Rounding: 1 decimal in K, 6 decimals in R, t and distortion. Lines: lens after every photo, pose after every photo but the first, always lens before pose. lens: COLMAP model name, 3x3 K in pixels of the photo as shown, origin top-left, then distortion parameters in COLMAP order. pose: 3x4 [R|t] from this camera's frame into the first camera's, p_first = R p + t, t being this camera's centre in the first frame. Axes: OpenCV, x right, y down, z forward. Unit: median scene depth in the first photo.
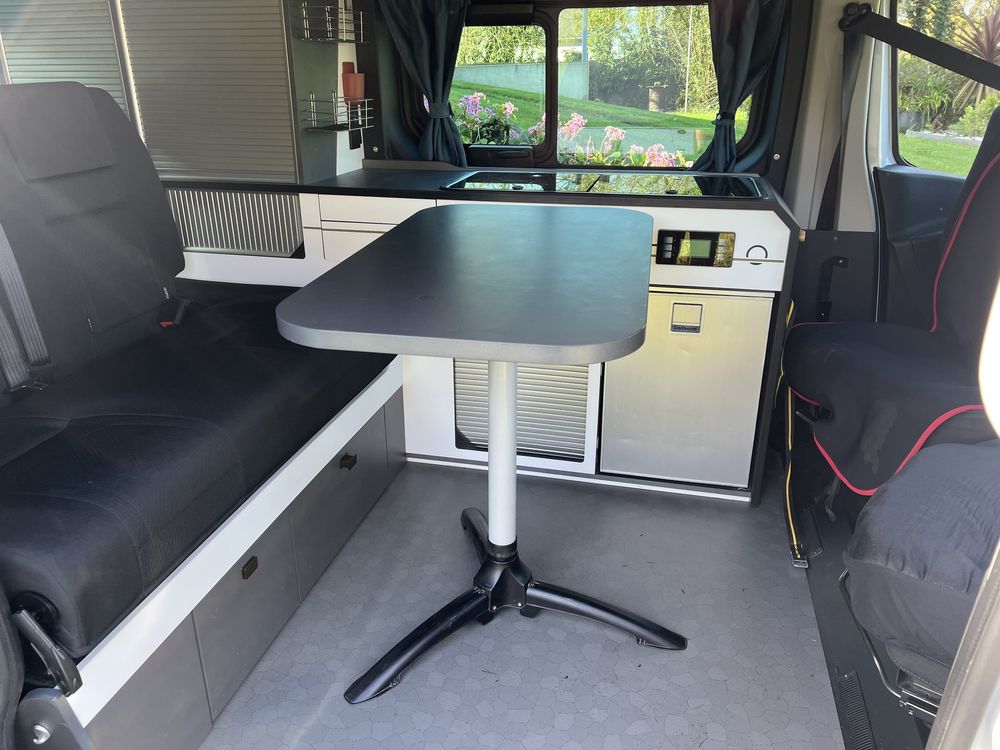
lens RADIAL K [[745.5, 0, 493.3], [0, 745.5, 378.7], [0, 0, 1]] dist [0.043896, -0.058493]
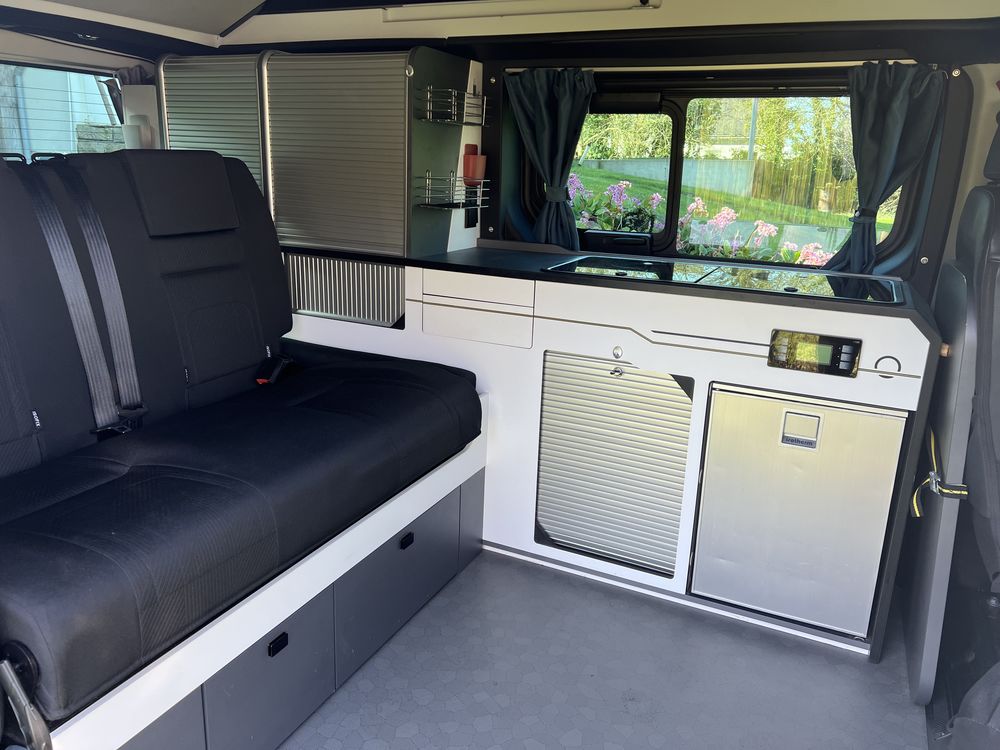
lens RADIAL K [[745.5, 0, 489.7], [0, 745.5, 368.5], [0, 0, 1]] dist [0.043896, -0.058493]
pose [[0.976172, 0.091054, -0.196969, 0.063446], [-0.114246, 0.987370, -0.109766, -0.012957], [0.184487, 0.129654, 0.974246, 0.056483]]
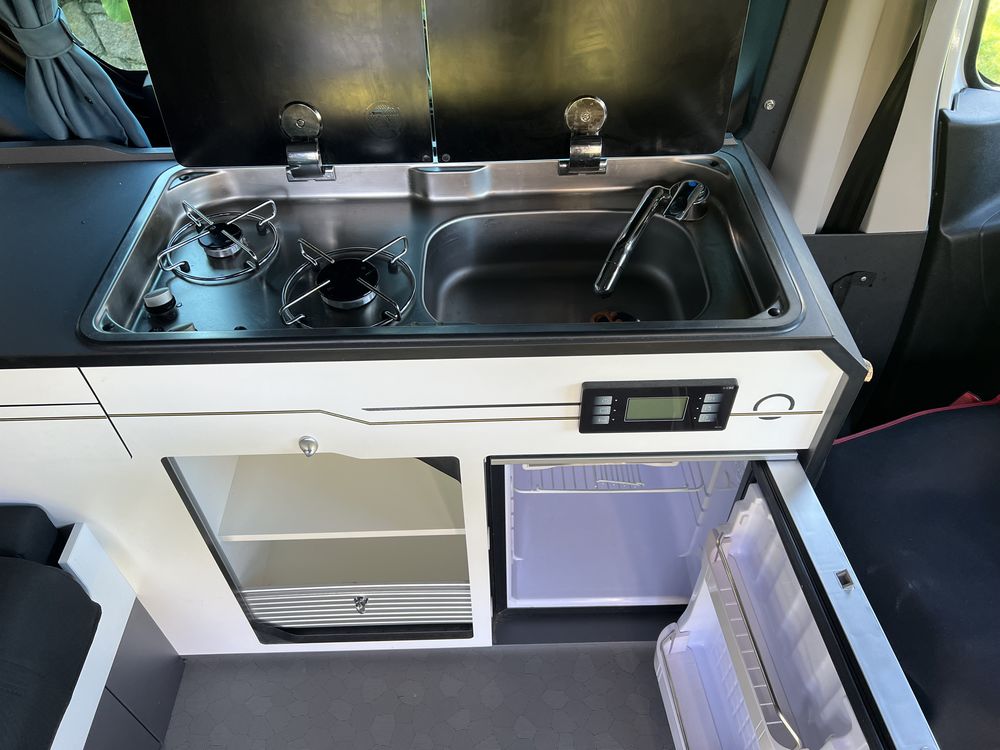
lens RADIAL K [[745.5, 0, 494.4], [0, 745.5, 370.0], [0, 0, 1]] dist [0.043896, -0.058493]
pose [[0.967003, -0.195239, 0.163669, 0.080822], [0.114659, 0.907206, 0.404760, -0.363552], [-0.227507, -0.372638, 0.899657, 0.525736]]
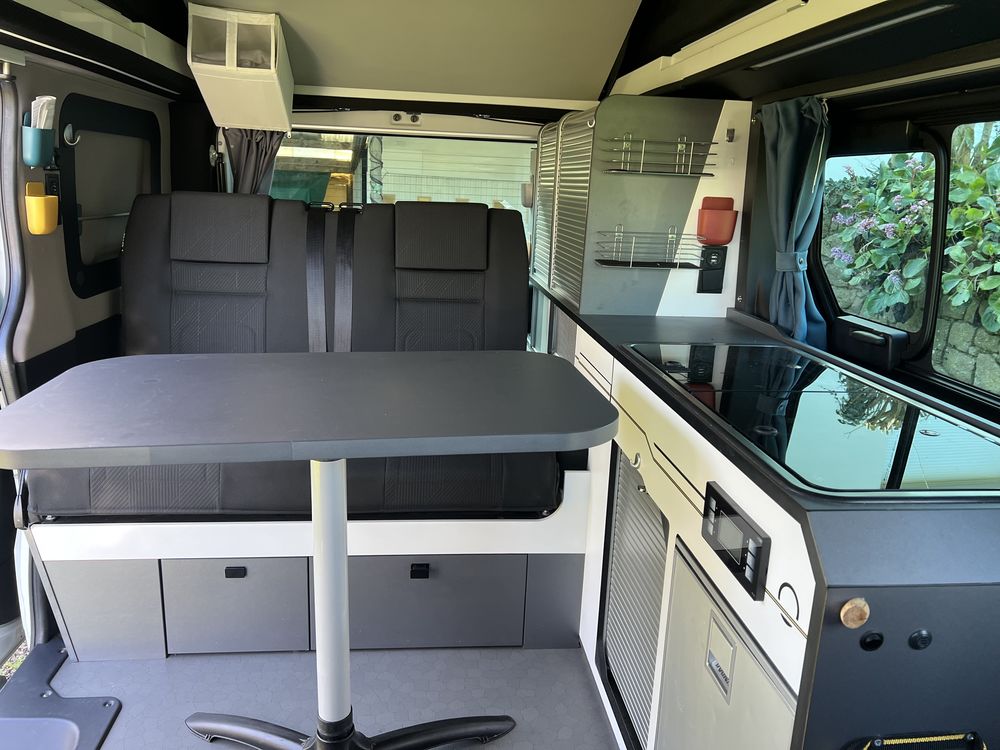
lens RADIAL K [[745.5, 0, 498.2], [0, 745.5, 379.0], [0, 0, 1]] dist [0.043896, -0.058493]
pose [[0.331047, 0.254464, -0.908656, 0.603367], [-0.395127, 0.911846, 0.111402, -0.242578], [0.856903, 0.322155, 0.402410, 0.536234]]
